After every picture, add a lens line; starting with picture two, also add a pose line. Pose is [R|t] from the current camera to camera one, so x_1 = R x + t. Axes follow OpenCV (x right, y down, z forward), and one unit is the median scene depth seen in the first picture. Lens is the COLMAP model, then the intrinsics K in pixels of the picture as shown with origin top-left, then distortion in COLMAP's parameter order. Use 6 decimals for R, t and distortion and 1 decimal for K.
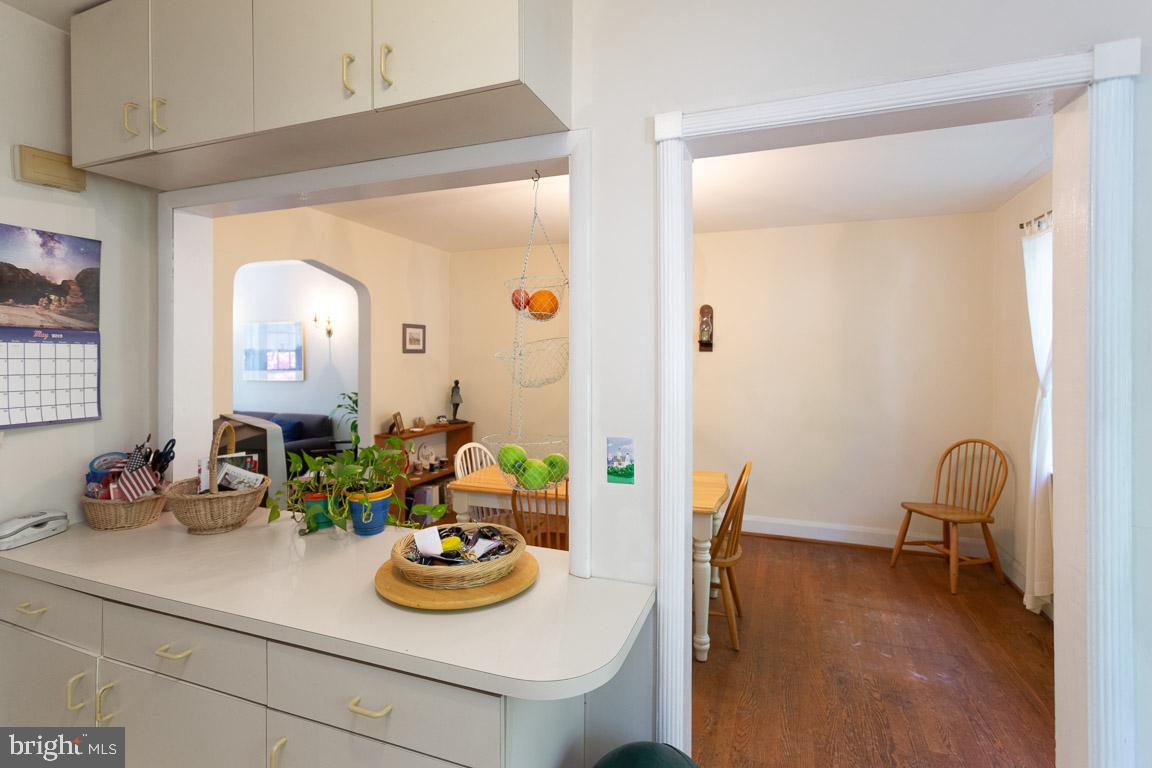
lens RADIAL K [[561.9, 0, 579.2], [0, 561.9, 373.6], [0, 0, 1]] dist [0.006557, 0.003088]
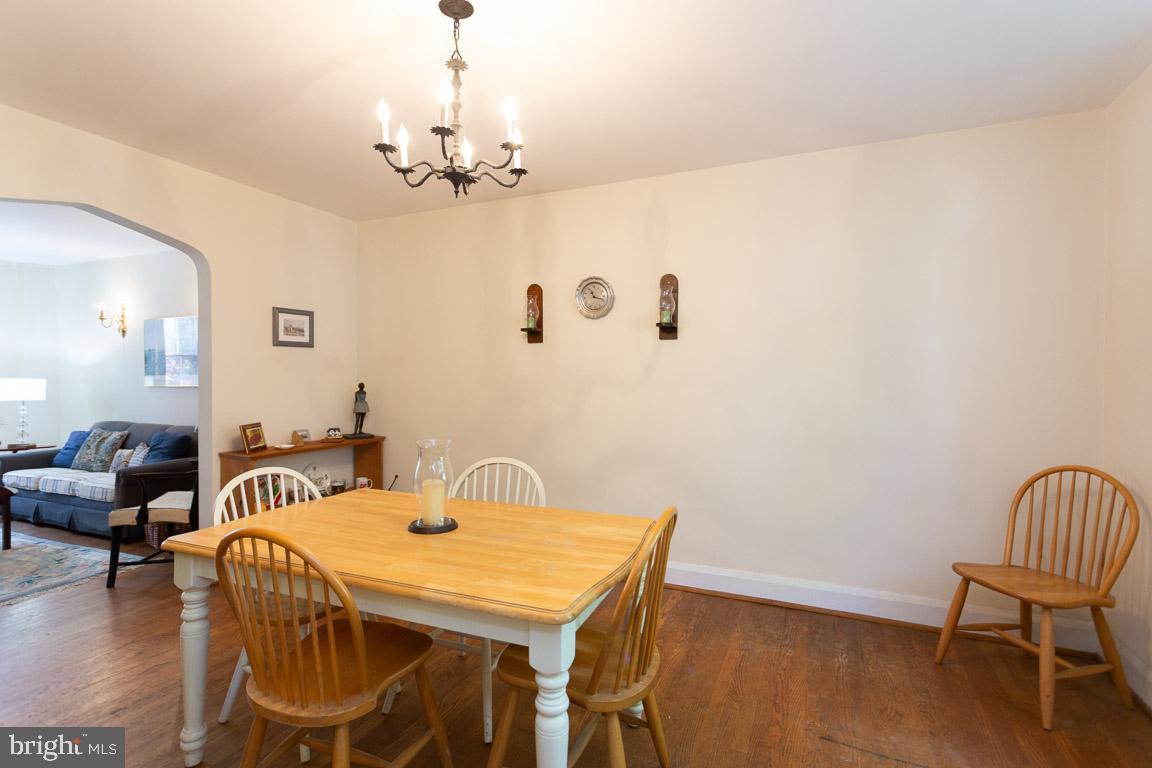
lens RADIAL K [[561.9, 0, 578.2], [0, 561.9, 388.7], [0, 0, 1]] dist [0.006557, 0.003088]
pose [[0.998409, -0.002013, -0.056355, 0.178279], [0.001991, 0.999998, -0.000449, 0.028889], [0.056356, 0.000337, 0.998411, 0.325961]]
